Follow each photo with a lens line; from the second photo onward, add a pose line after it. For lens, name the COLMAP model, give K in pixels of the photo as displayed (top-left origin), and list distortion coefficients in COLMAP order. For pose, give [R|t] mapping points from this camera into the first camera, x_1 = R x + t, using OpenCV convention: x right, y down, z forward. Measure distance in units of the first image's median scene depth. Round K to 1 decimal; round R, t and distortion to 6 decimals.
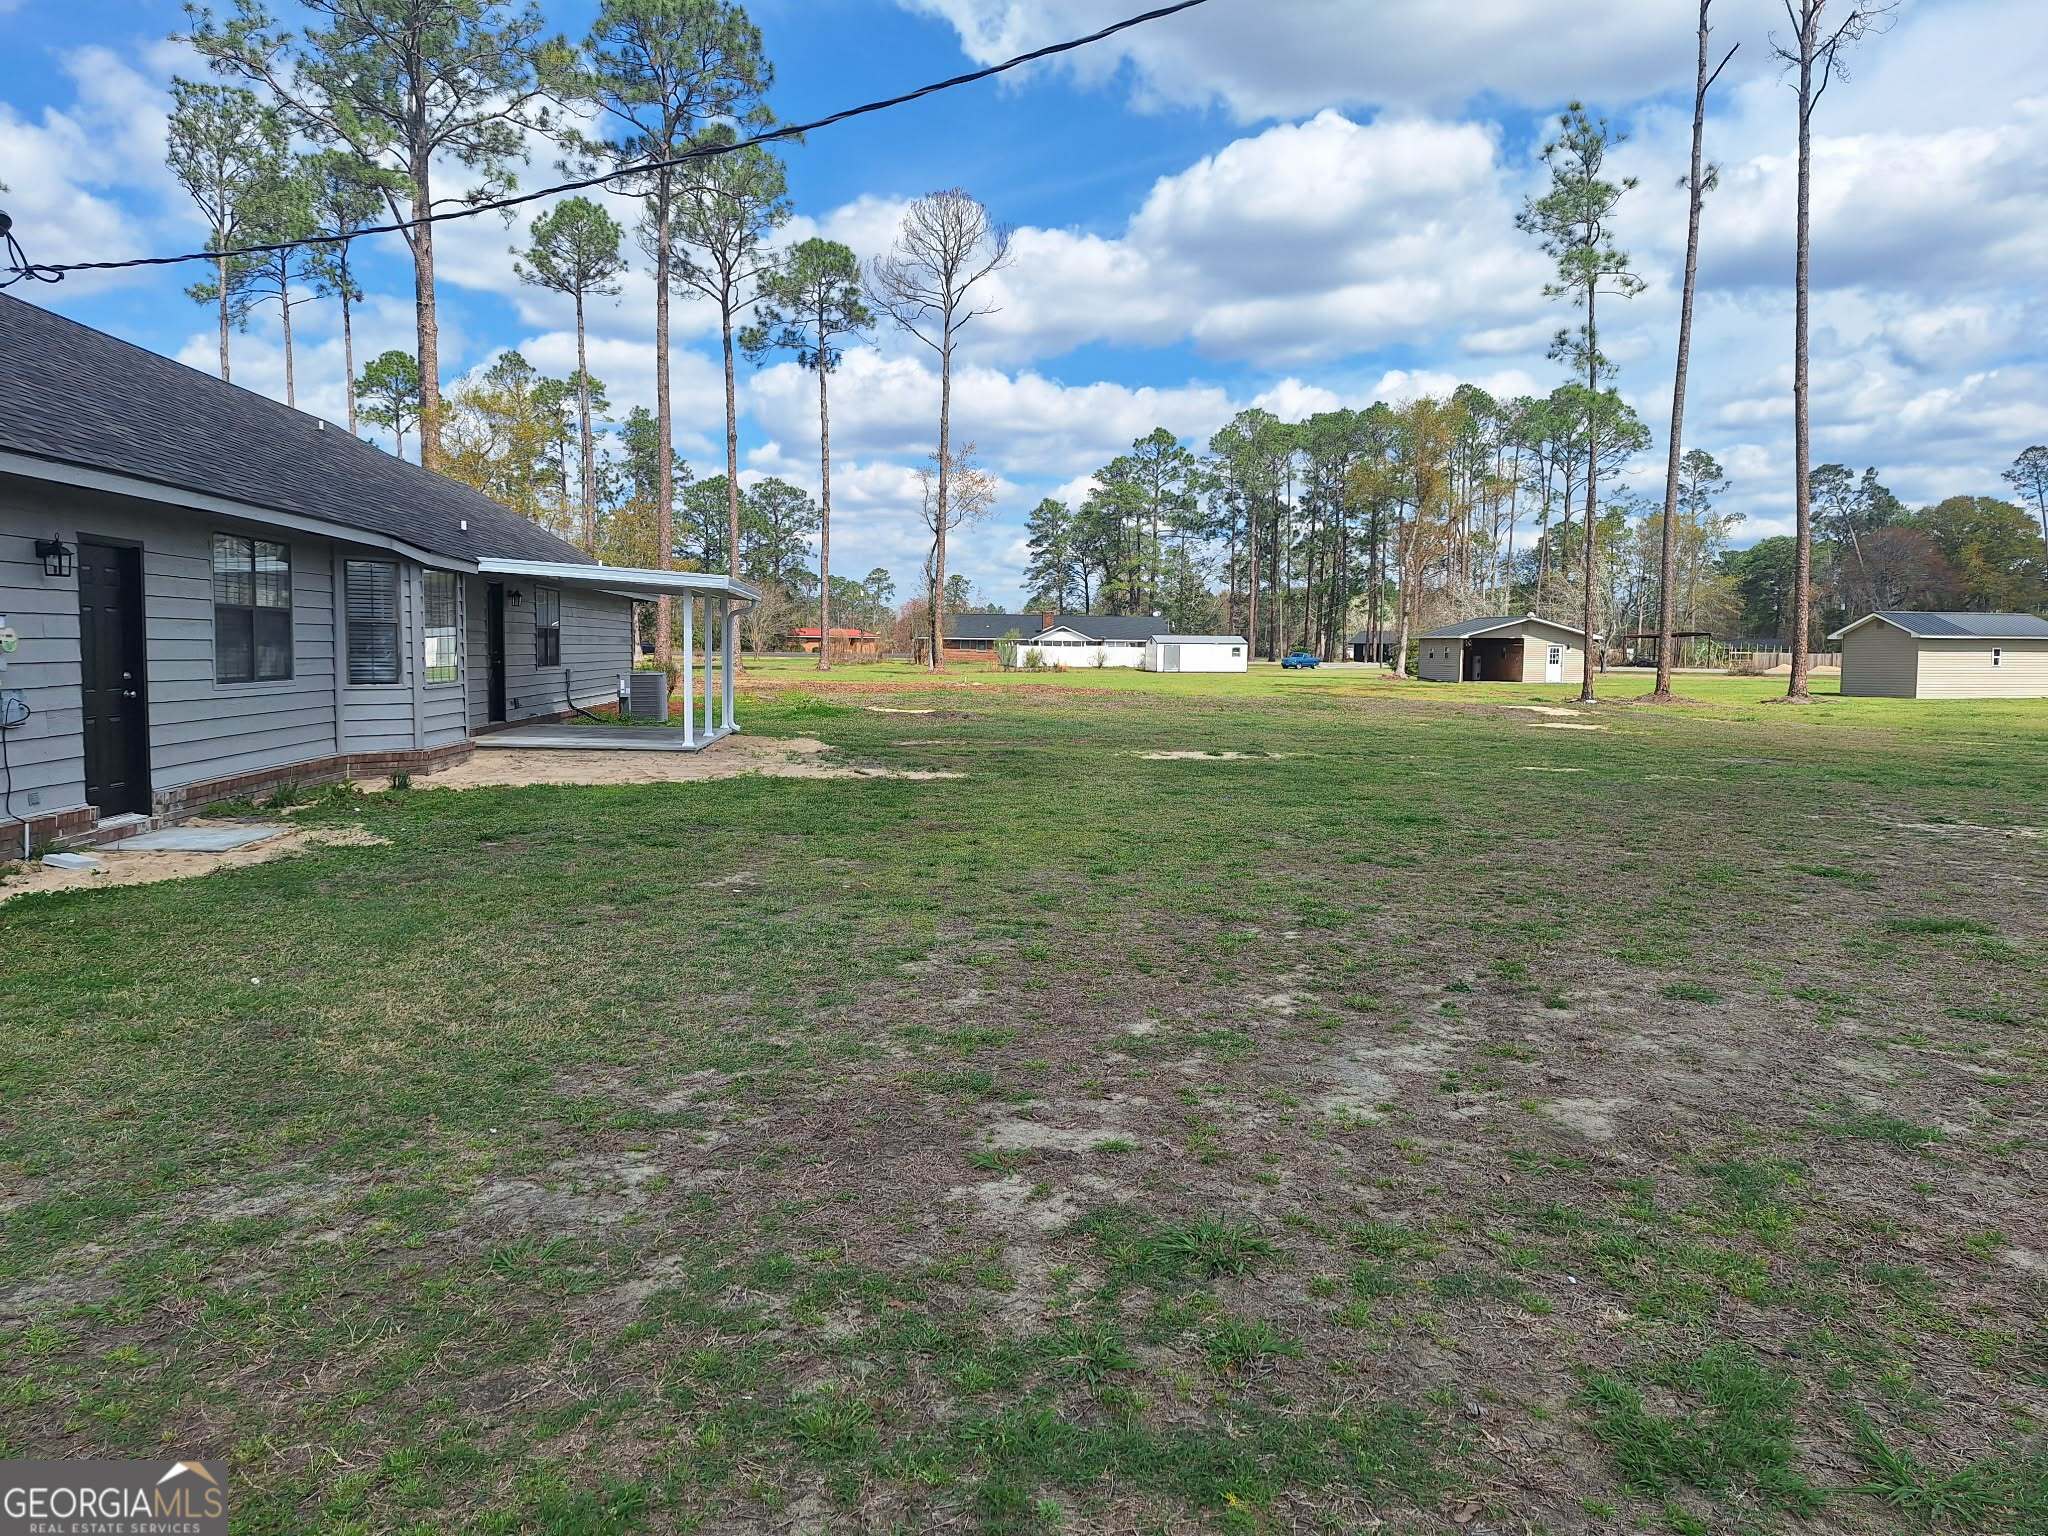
lens RADIAL K [[1437.4, 0, 1010.8], [0, 1437.4, 772.0], [0, 0, 1]] dist [0.098455, -0.137014]
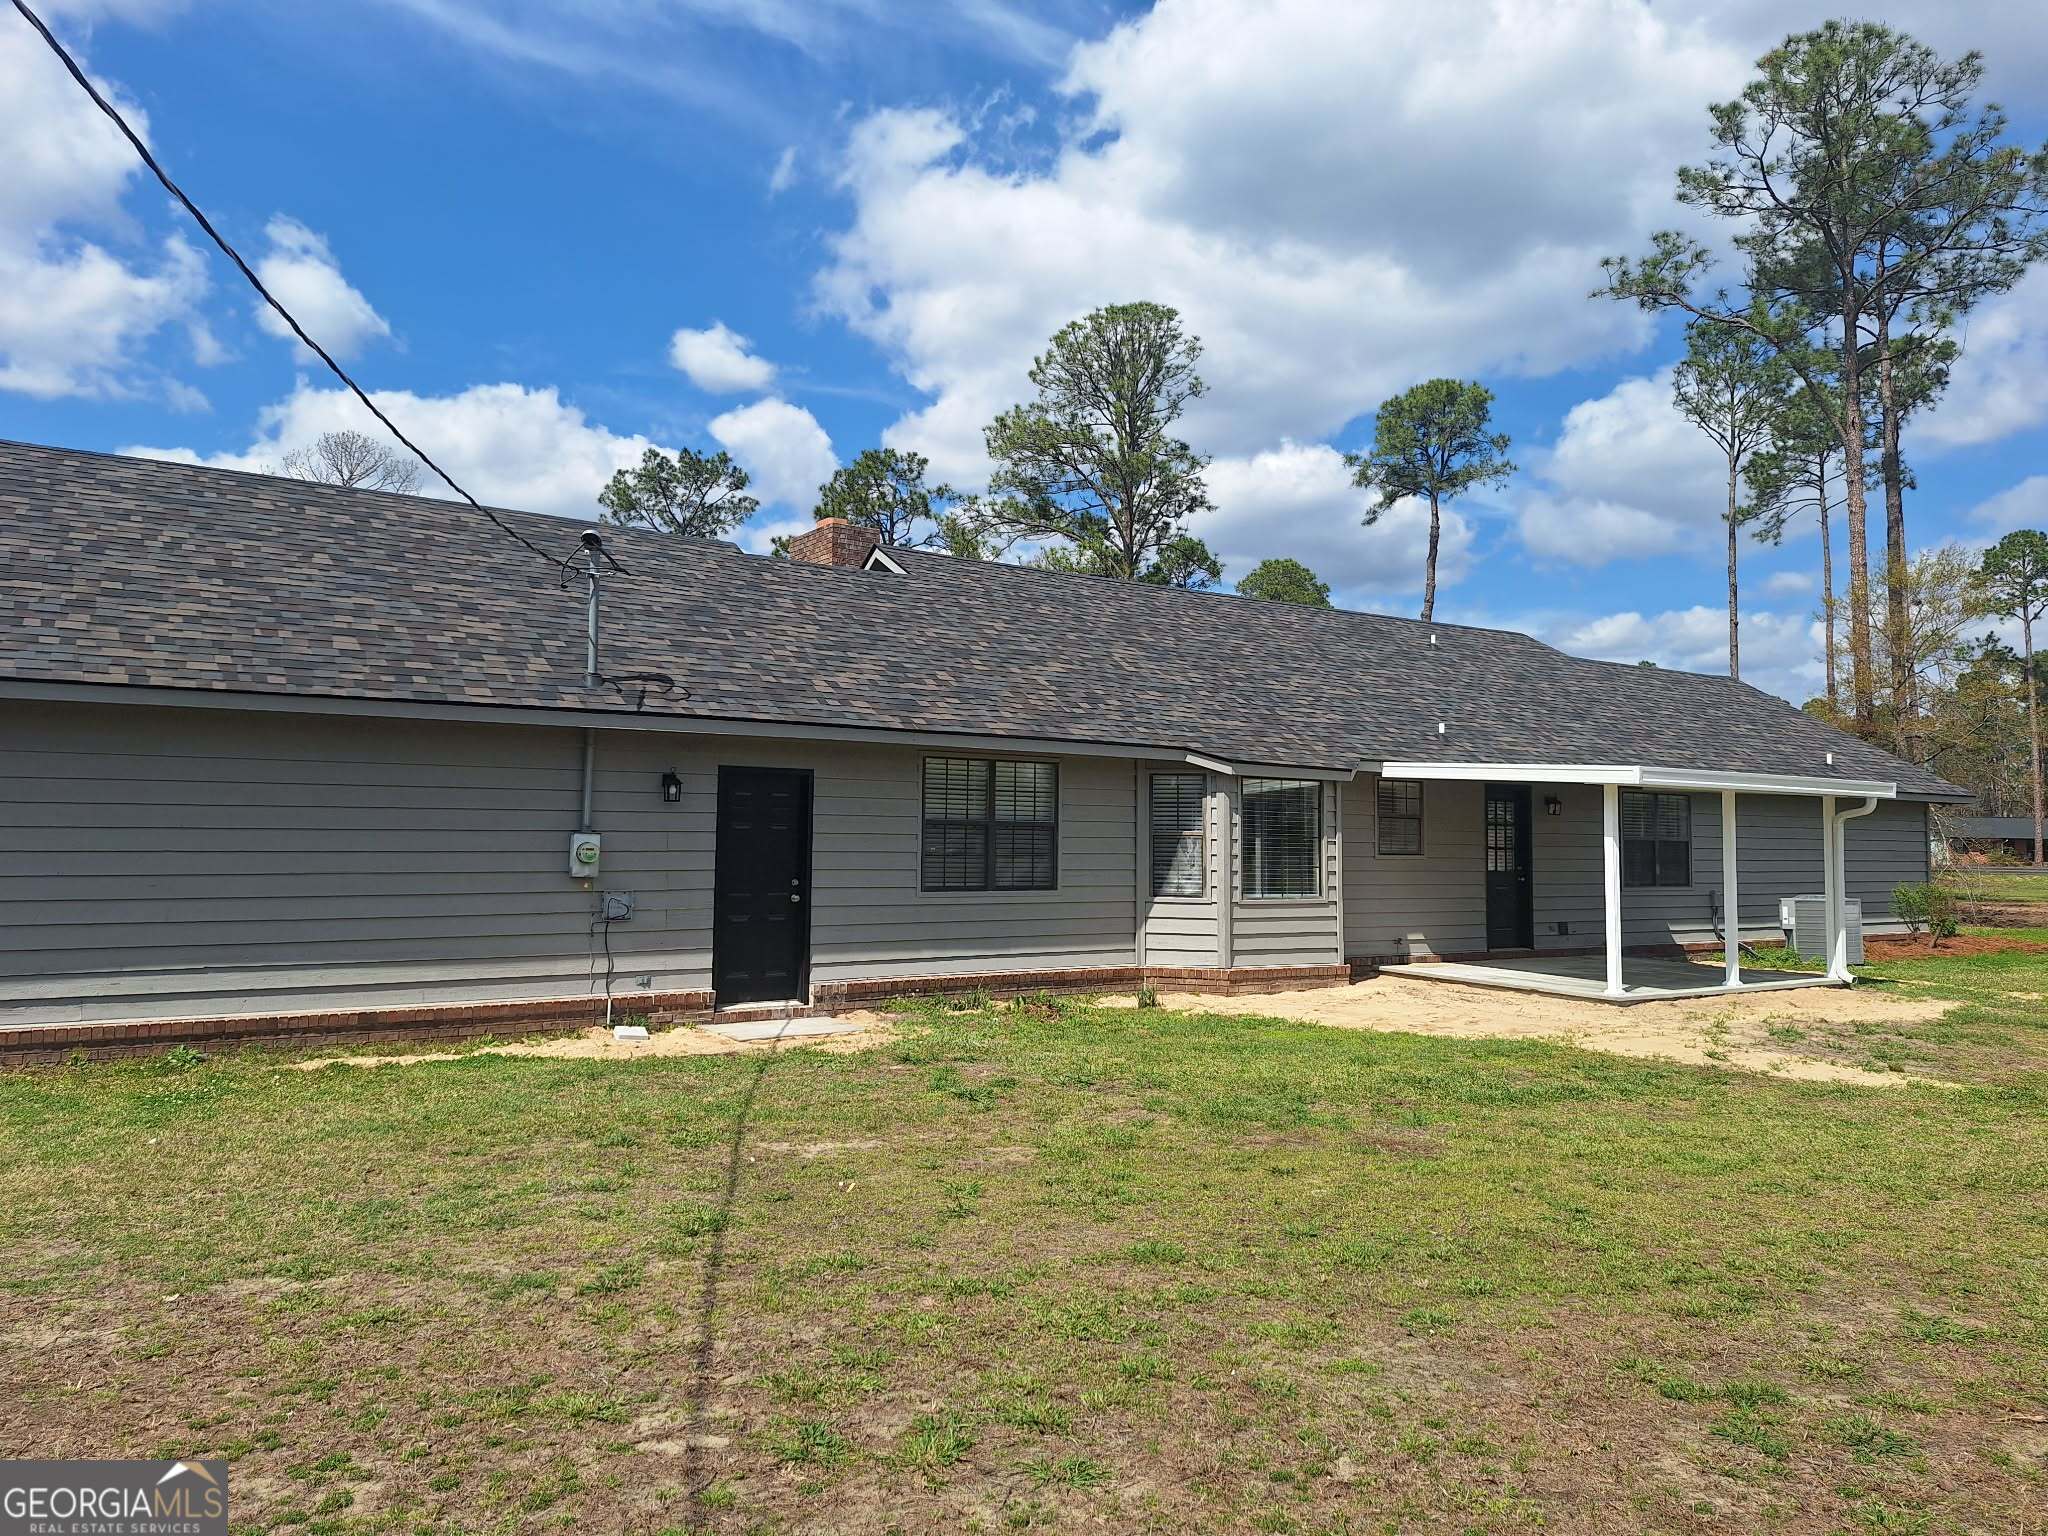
lens RADIAL K [[1437.4, 0, 1010.8], [0, 1437.4, 772.0], [0, 0, 1]] dist [0.098455, -0.137014]
pose [[0.455011, -0.055450, -0.888758, 0.464384], [-0.079311, 0.991569, -0.102469, -0.044019], [0.886947, 0.117112, 0.446777, 0.561492]]
